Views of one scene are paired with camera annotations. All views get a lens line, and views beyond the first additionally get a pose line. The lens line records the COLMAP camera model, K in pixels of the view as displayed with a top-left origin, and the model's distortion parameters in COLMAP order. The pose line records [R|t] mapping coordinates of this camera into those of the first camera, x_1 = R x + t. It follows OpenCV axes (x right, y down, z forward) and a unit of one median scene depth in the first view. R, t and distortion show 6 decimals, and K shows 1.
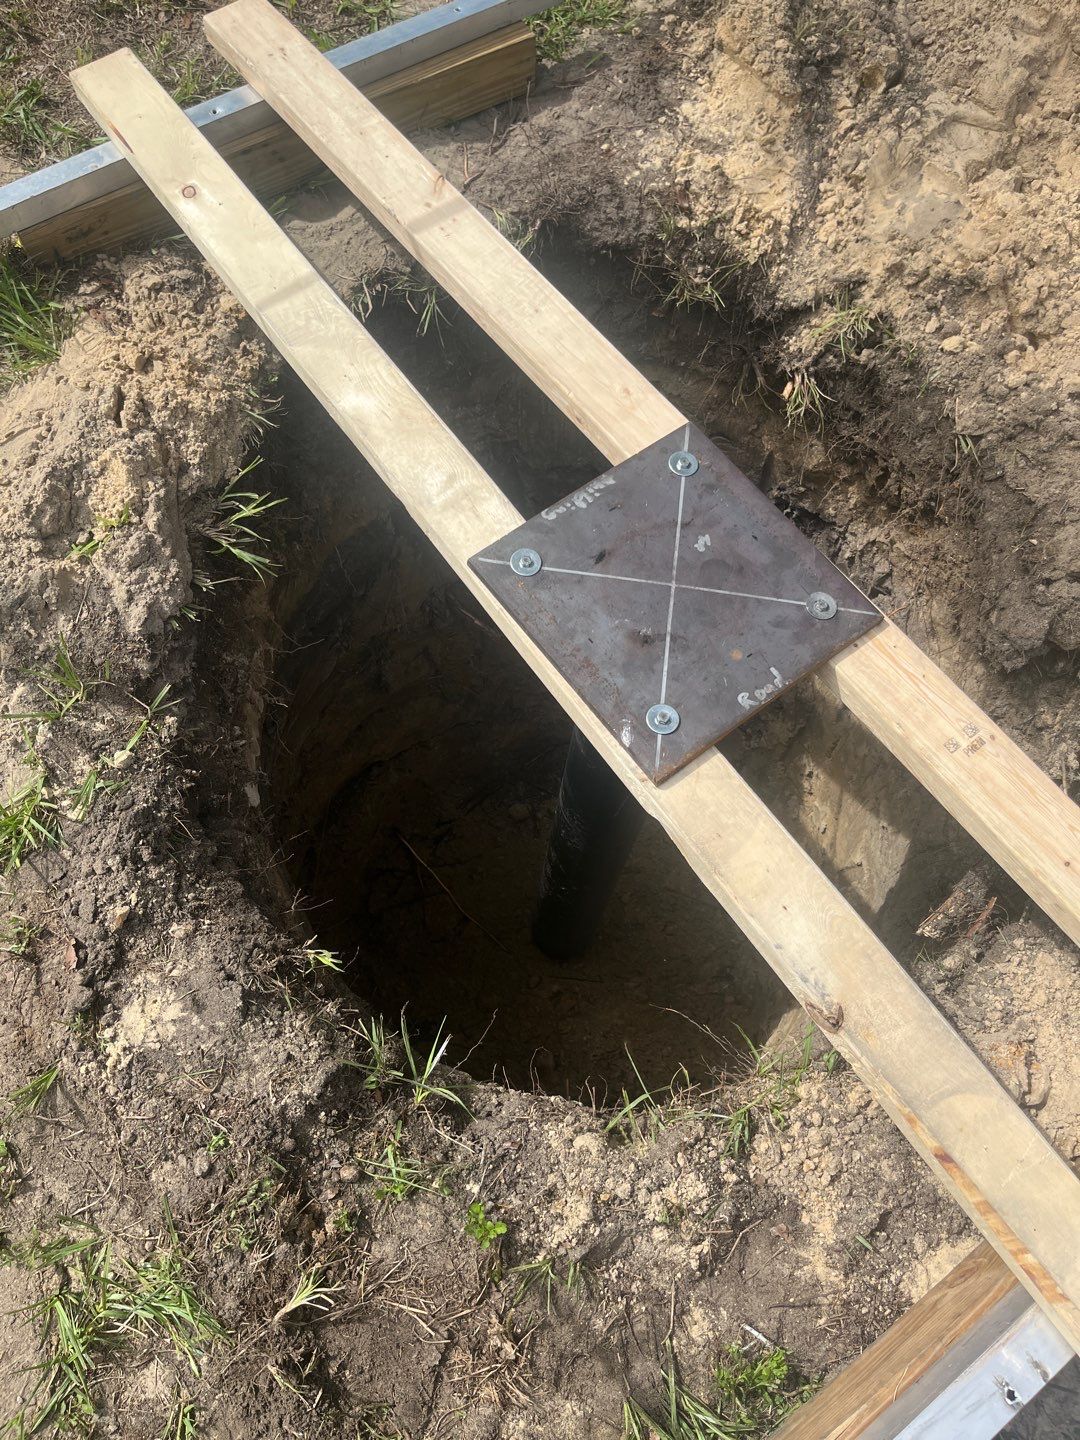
lens RADIAL K [[1093.1, 0, 540.0], [0, 1093.1, 720.0], [0, 0, 1]] dist [0.072766, -0.079670]
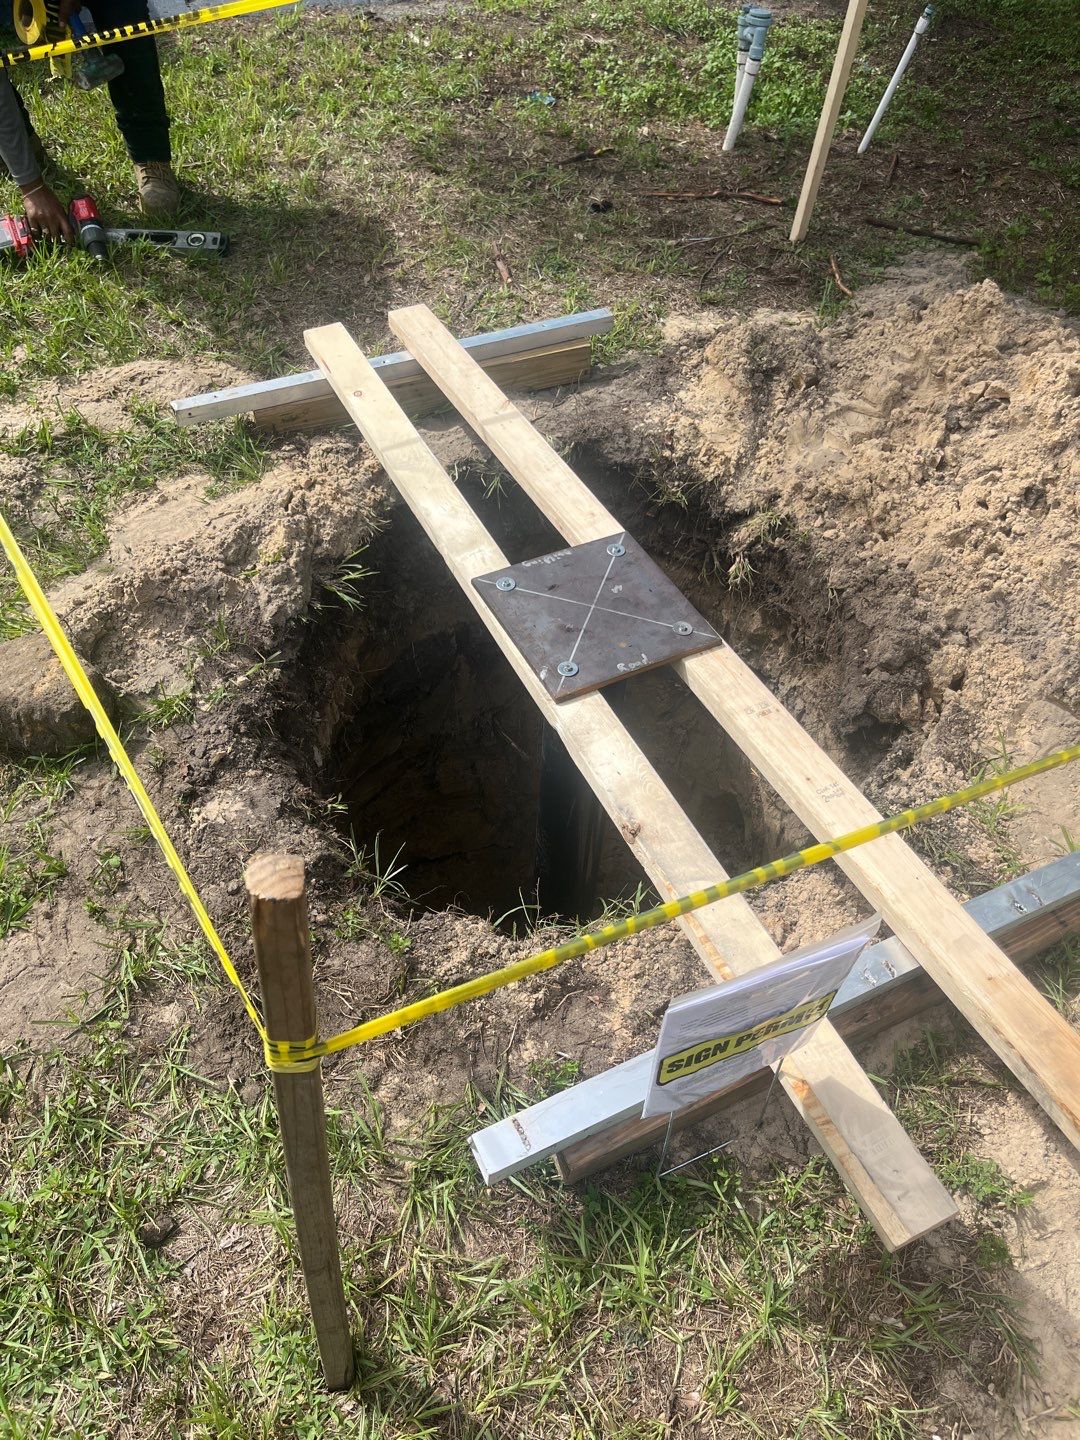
lens RADIAL K [[1085.9, 0, 545.0], [0, 1085.9, 721.3], [0, 0, 1]] dist [0.083963, -0.117630]
pose [[0.985012, 0.121034, -0.122887, 0.211930], [-0.152415, 0.944314, -0.291618, 0.404320], [0.080748, 0.305977, 0.948608, -0.370732]]
